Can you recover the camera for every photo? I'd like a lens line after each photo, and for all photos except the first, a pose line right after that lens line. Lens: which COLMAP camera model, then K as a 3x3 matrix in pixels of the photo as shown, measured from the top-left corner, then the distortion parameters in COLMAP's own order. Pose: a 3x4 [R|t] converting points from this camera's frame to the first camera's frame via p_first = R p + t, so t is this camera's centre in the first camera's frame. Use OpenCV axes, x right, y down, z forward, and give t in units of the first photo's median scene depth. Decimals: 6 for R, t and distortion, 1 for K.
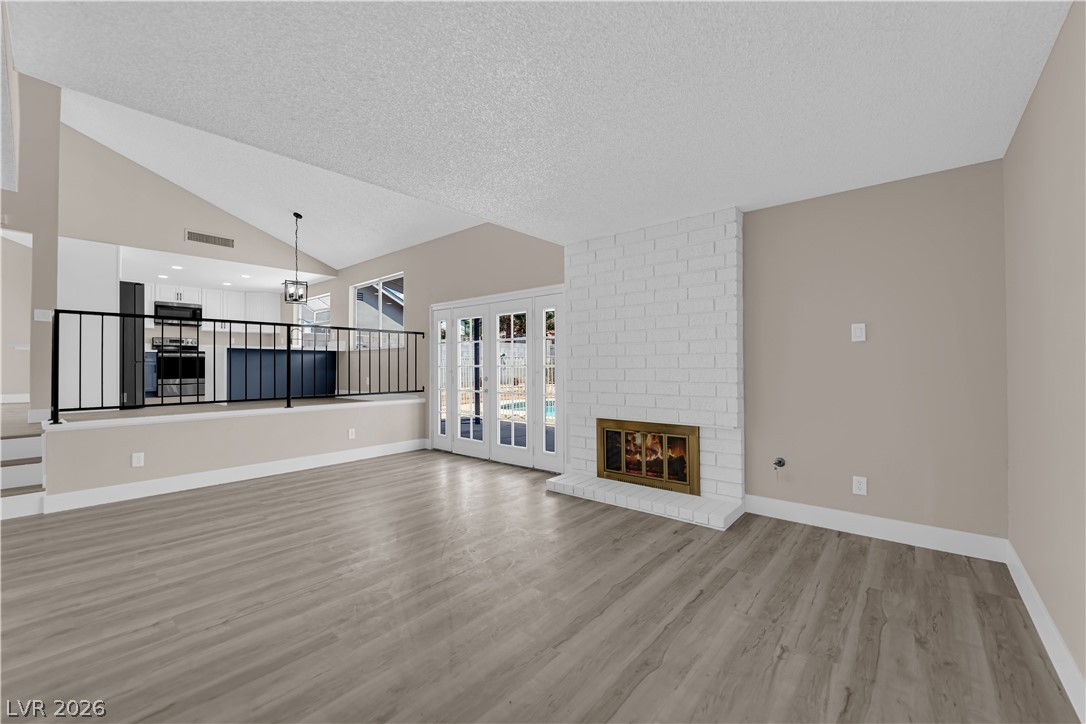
lens RADIAL K [[438.9, 0, 542.2], [0, 438.9, 362.0], [0, 0, 1]] dist [-0.001949, -0.000164]
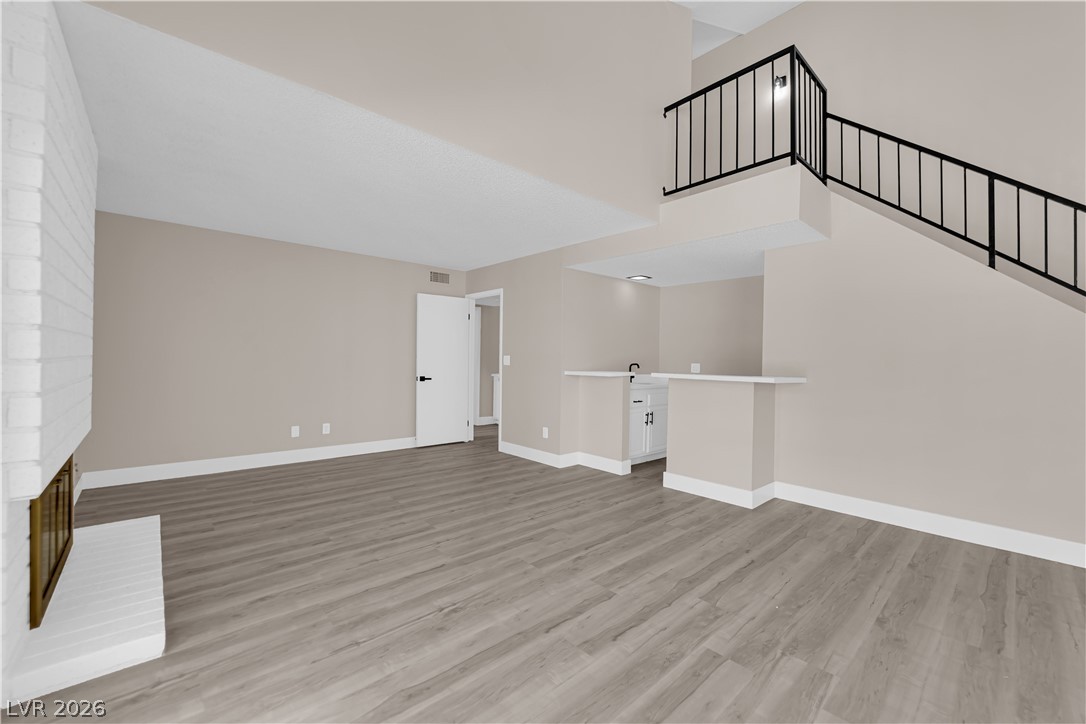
lens RADIAL K [[438.9, 0, 544.0], [0, 438.9, 358.4], [0, 0, 1]] dist [-0.001949, -0.000164]
pose [[-0.991451, -0.006819, 0.130299, -0.623196], [-0.008070, 0.999926, -0.009075, 0.021122], [-0.130227, -0.010049, -0.991433, 2.146326]]
